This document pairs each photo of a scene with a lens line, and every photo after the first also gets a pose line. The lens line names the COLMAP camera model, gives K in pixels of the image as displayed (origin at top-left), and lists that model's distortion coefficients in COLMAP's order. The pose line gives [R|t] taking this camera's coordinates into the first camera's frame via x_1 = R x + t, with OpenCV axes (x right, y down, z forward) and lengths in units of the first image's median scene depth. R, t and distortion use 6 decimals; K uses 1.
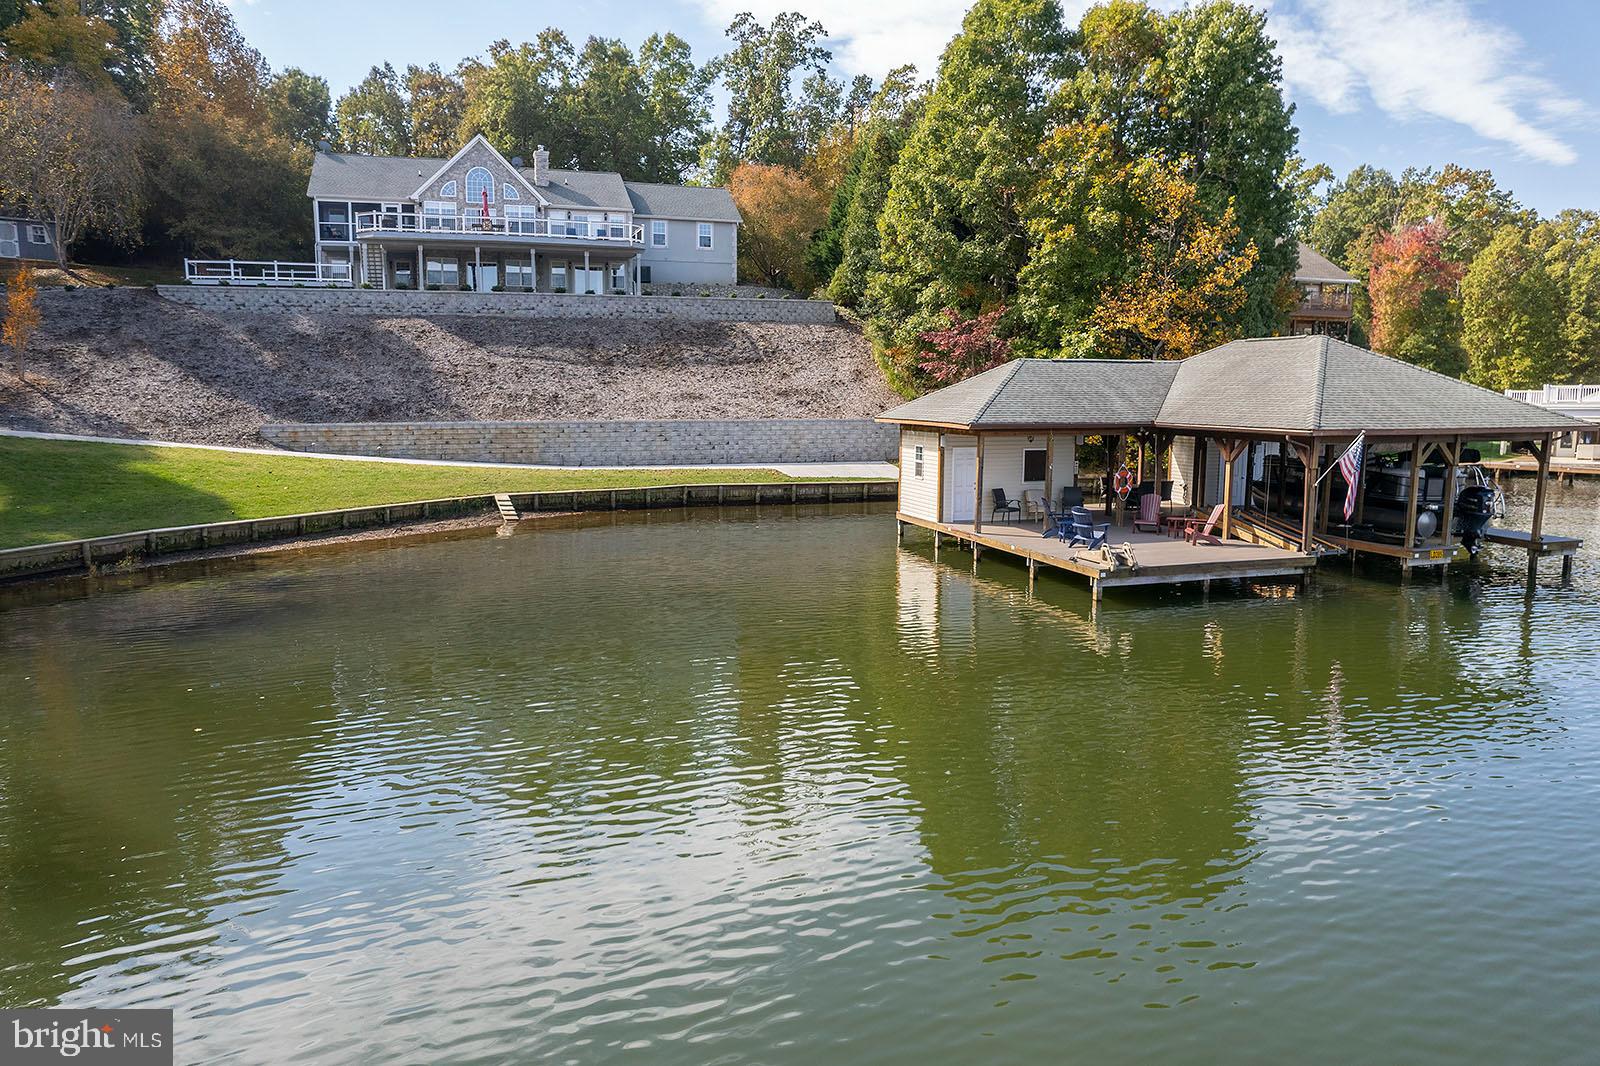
lens RADIAL K [[1105.4, 0, 839.7], [0, 1105.4, 564.7], [0, 0, 1]] dist [-0.067761, 0.006978]
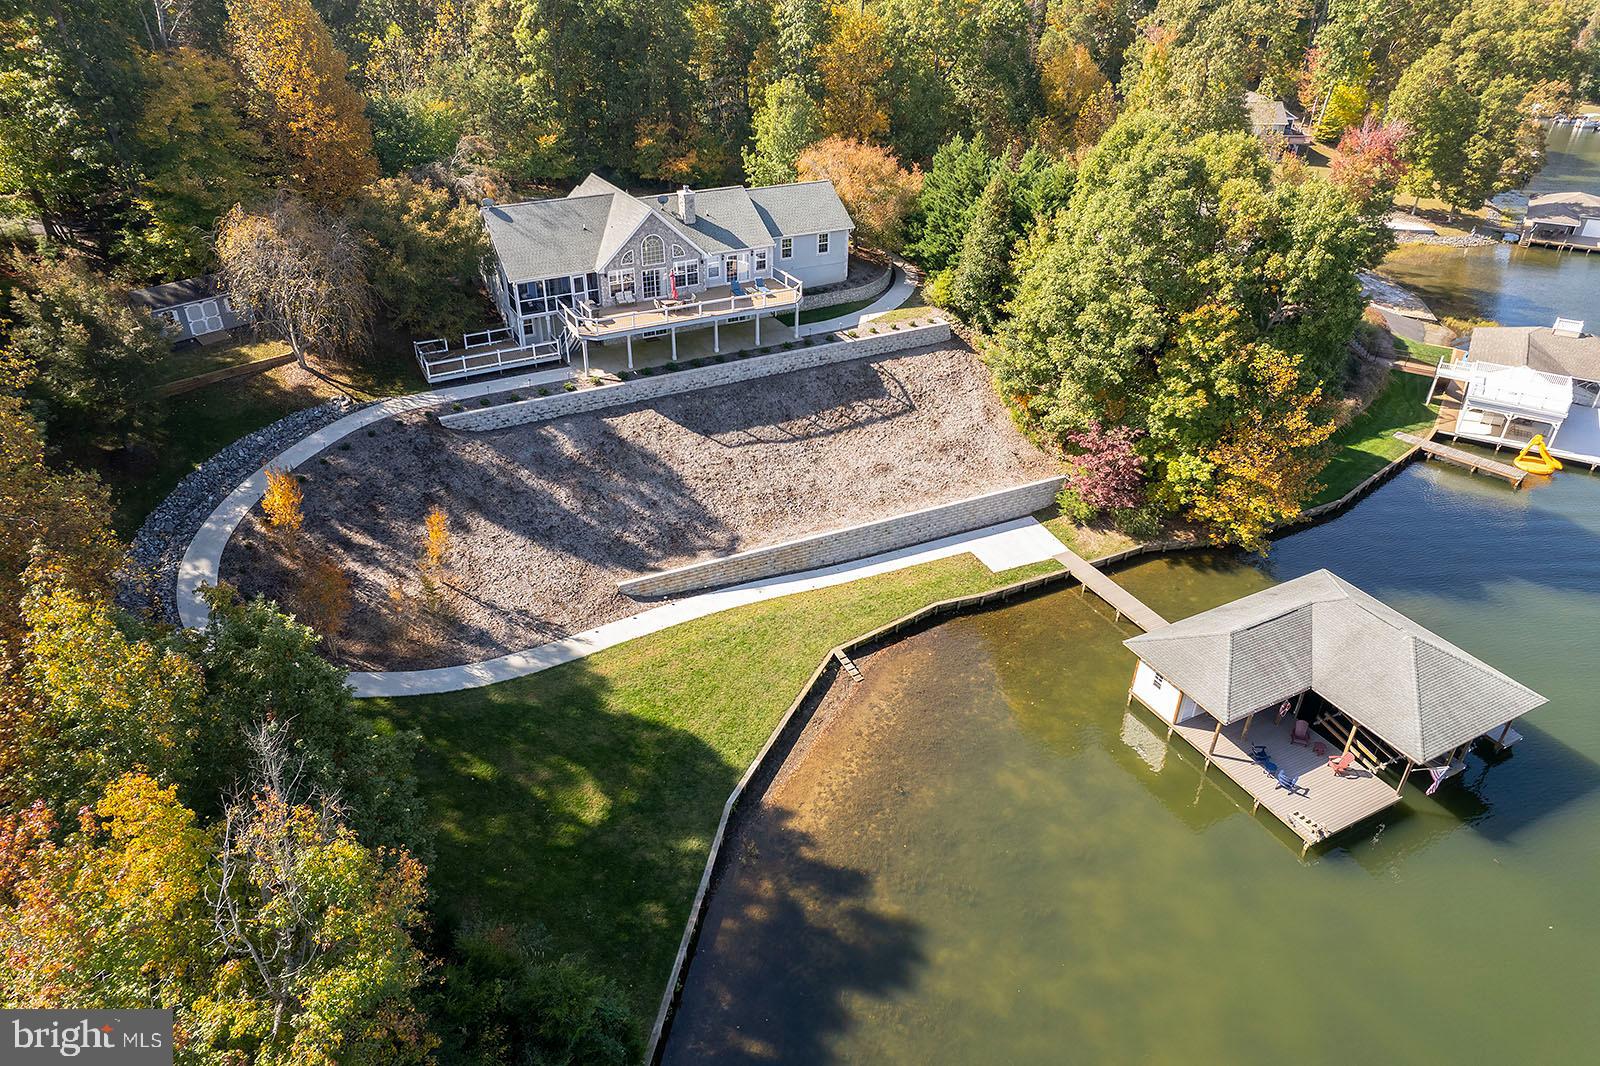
lens RADIAL K [[1085.6, 0, 798.5], [0, 1085.6, 565.7], [0, 0, 1]] dist [-0.055944, 0.003217]
pose [[0.988748, -0.092177, 0.117813, -0.389981], [0.035182, 0.908789, 0.415770, -0.578652], [-0.145392, -0.406947, 0.901807, -0.185175]]
